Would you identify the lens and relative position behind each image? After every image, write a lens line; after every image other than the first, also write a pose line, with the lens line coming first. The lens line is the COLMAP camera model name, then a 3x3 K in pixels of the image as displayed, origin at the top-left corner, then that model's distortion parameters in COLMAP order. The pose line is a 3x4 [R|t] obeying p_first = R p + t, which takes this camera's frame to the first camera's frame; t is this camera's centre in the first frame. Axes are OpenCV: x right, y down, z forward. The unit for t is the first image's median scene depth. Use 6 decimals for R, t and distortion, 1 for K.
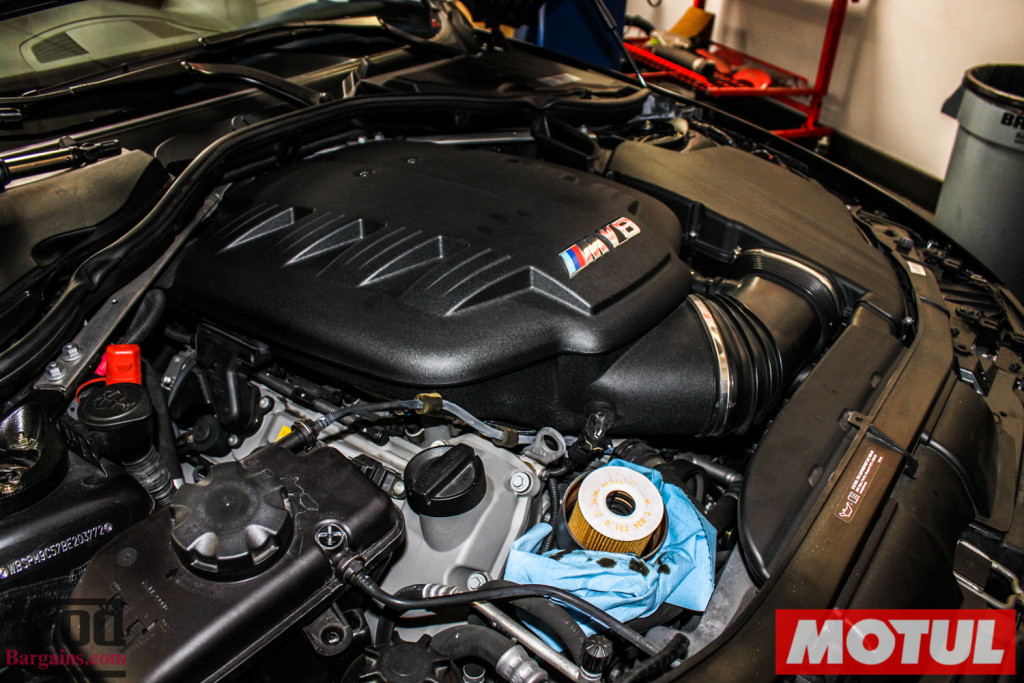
lens RADIAL K [[845.2, 0, 512.0], [0, 845.2, 341.5], [0, 0, 1]] dist [-0.160904, 0.137965]
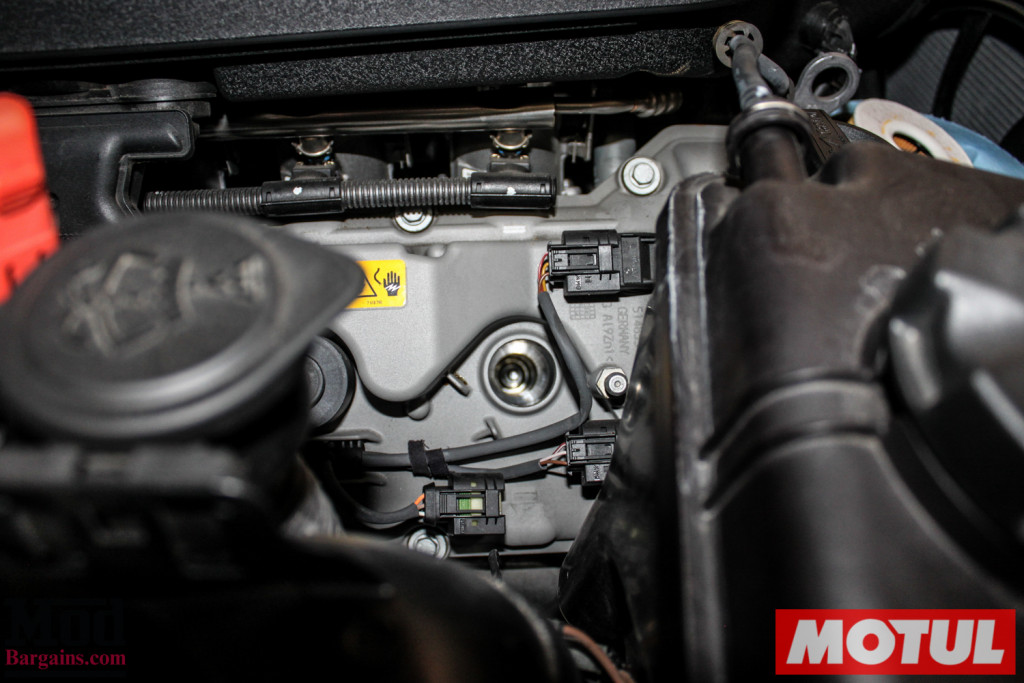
lens RADIAL K [[845.2, 0, 512.0], [0, 845.2, 341.5], [0, 0, 1]] dist [-0.160904, 0.137965]
pose [[0.772281, -0.432479, 0.465343, -0.385863], [0.314348, 0.896687, 0.311670, 0.034338], [-0.552058, -0.094418, 0.828443, 0.570279]]
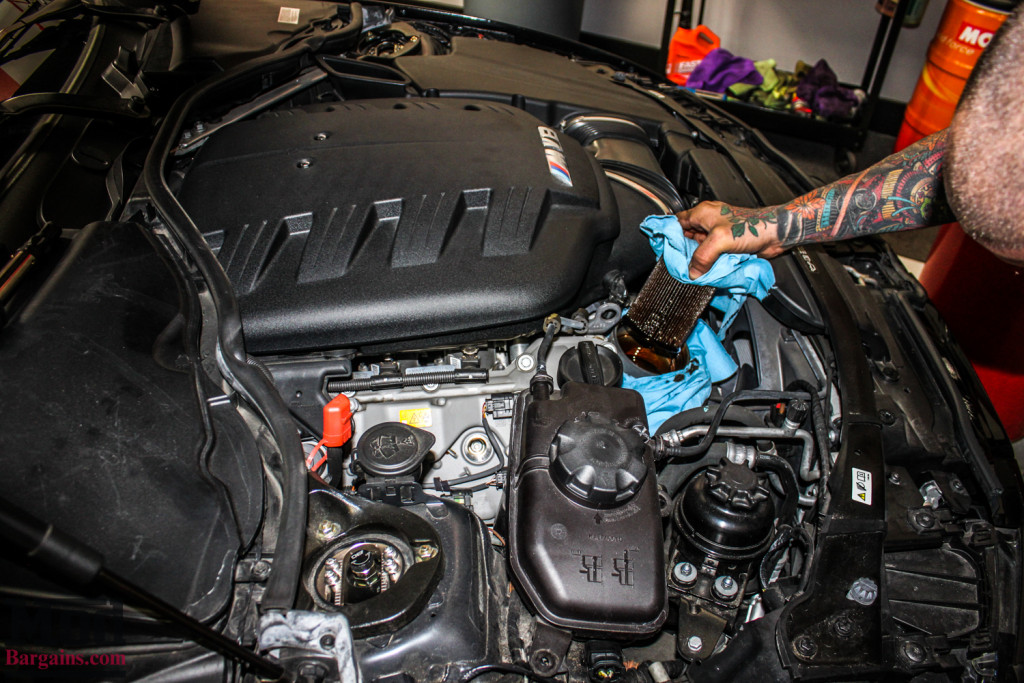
lens RADIAL K [[845.2, 0, 512.0], [0, 845.2, 341.5], [0, 0, 1]] dist [-0.160904, 0.137965]
pose [[0.742366, -0.437373, 0.507540, -0.635436], [0.343841, 0.898870, 0.271673, -0.208656], [-0.575035, -0.027167, 0.817678, 0.036364]]
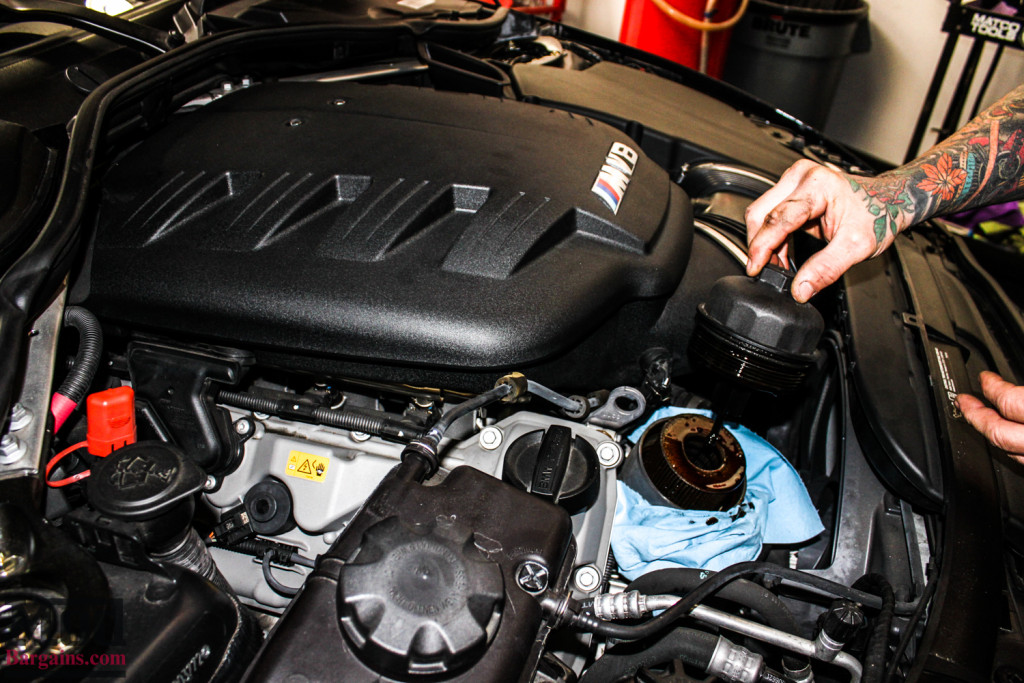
lens RADIAL K [[845.2, 0, 512.0], [0, 845.2, 341.5], [0, 0, 1]] dist [-0.160904, 0.137965]
pose [[0.930237, -0.177329, 0.321268, -0.296464], [0.153820, 0.983291, 0.097354, -0.041820], [-0.333164, -0.041145, 0.941971, 0.183572]]
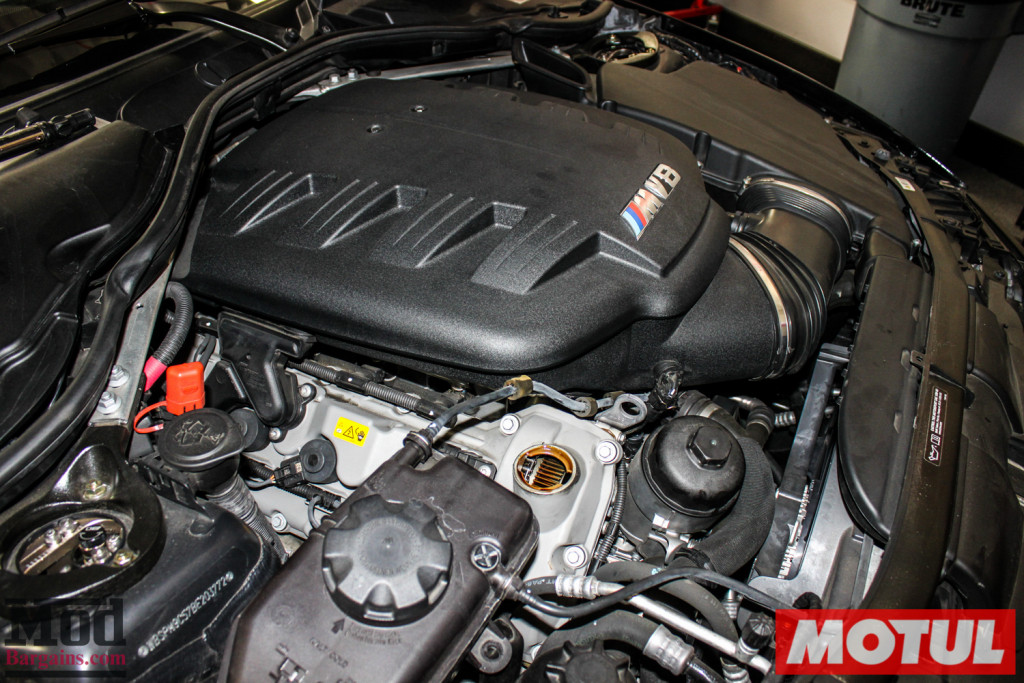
lens RADIAL K [[845.2, 0, 512.0], [0, 845.2, 341.5], [0, 0, 1]] dist [-0.160904, 0.137965]
pose [[0.983602, -0.099284, 0.150567, -0.204454], [0.076968, 0.986076, 0.147412, -0.100701], [-0.163106, -0.133406, 0.977548, 0.053032]]
